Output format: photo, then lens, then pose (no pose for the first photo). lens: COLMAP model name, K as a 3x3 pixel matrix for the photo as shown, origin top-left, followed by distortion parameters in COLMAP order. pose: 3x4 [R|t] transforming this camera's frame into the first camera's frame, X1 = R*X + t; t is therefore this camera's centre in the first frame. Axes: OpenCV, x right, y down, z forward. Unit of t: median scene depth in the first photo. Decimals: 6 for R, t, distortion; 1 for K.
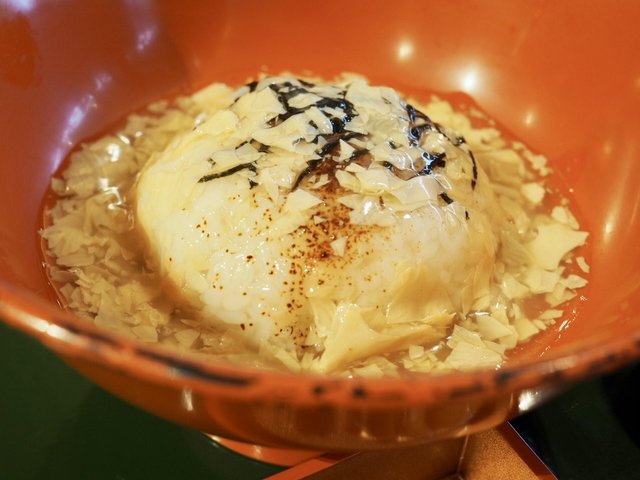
lens RADIAL K [[922.9, 0, 320.8], [0, 922.9, 240.5], [0, 0, 1]] dist [-0.051056, 0.000000]
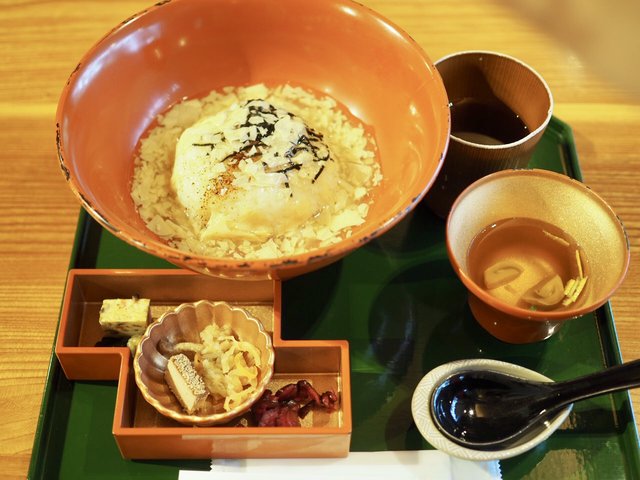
lens RADIAL K [[922.9, 0, 319.5], [0, 922.9, 239.7], [0, 0, 1]] dist [-0.051056, 0.000000]
pose [[0.877917, 0.353807, -0.322618, 0.977827], [-0.282782, 0.926852, 0.246942, -0.500593], [0.386389, -0.125564, 0.913749, -1.042283]]
